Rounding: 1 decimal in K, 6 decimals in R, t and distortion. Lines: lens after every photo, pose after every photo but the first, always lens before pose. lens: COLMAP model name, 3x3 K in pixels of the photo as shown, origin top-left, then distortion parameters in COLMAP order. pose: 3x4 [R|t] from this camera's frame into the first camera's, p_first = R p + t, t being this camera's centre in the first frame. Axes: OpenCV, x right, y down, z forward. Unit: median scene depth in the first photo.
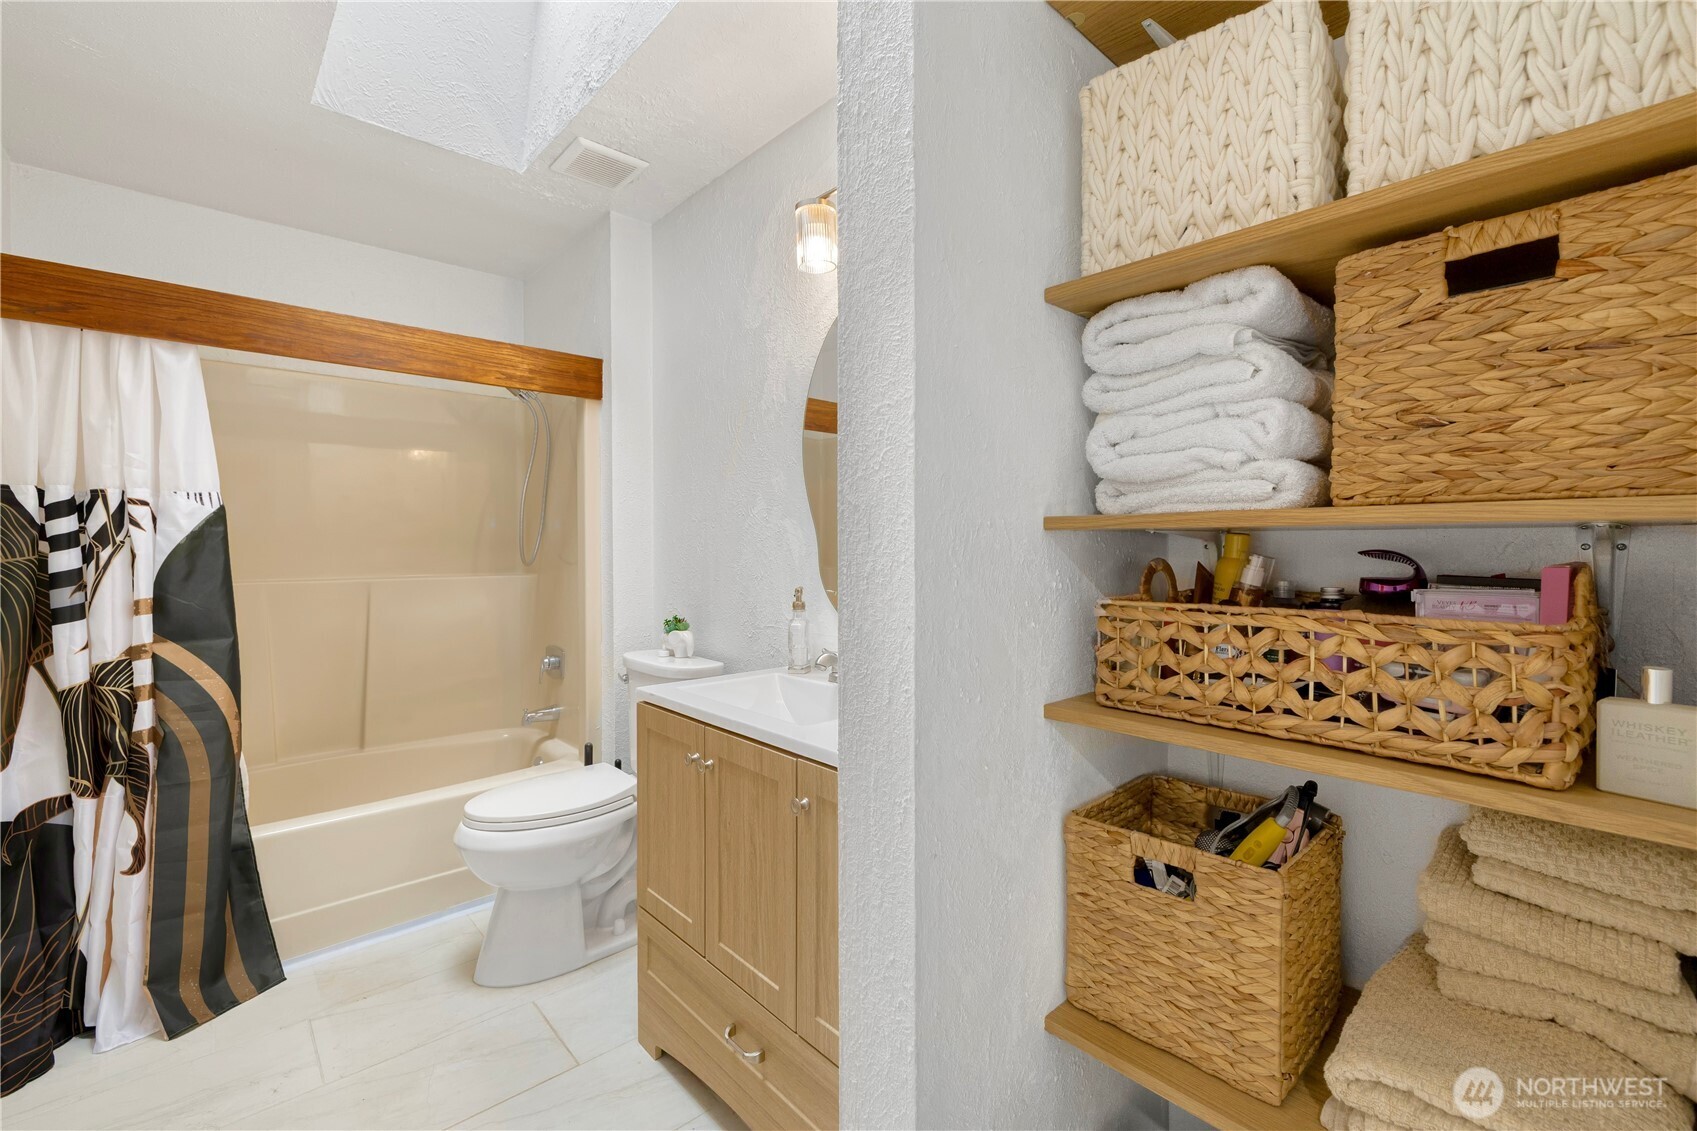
lens RADIAL K [[723.3, 0, 849.6], [0, 723.3, 550.6], [0, 0, 1]] dist [0.002332, -0.001646]
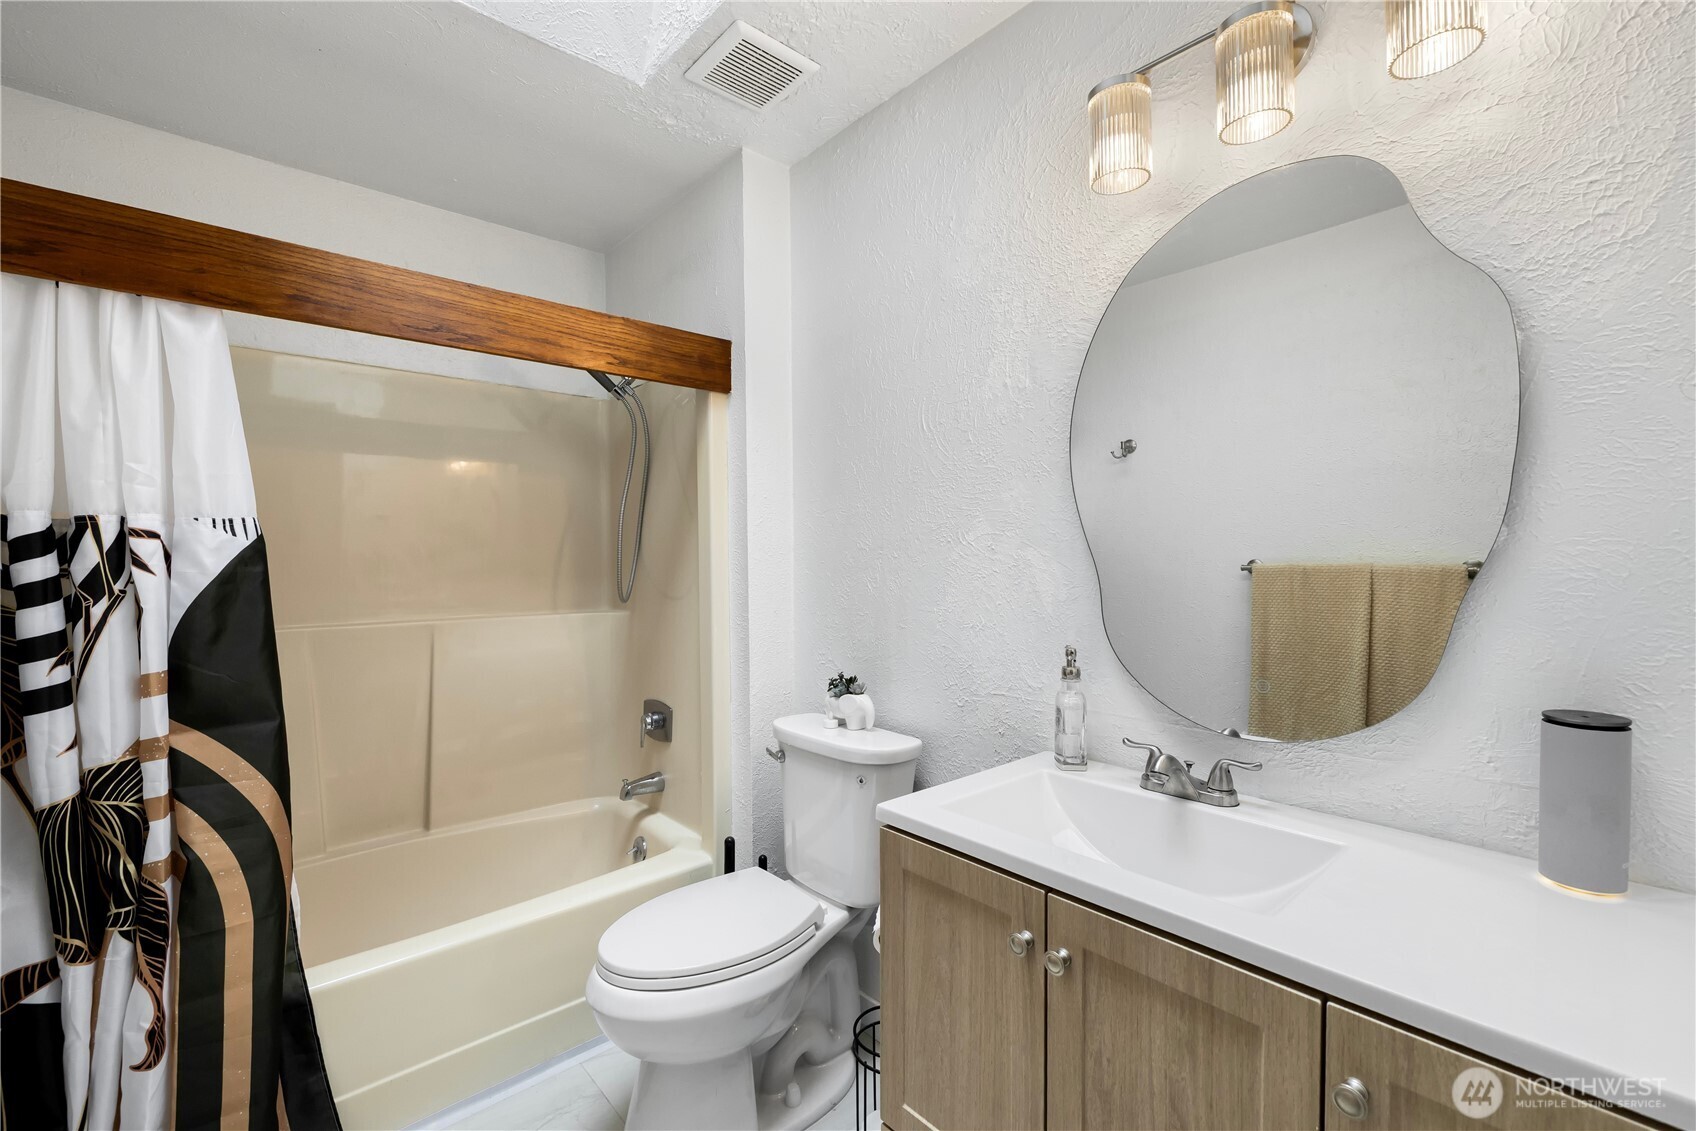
lens RADIAL K [[722.9, 0, 845.8], [0, 722.9, 574.5], [0, 0, 1]] dist [0.002332, -0.001646]
pose [[0.999899, -0.006055, -0.012819, -0.280491], [0.006259, 0.999854, 0.015910, -0.032471], [0.012721, -0.015989, 0.999791, 0.292697]]
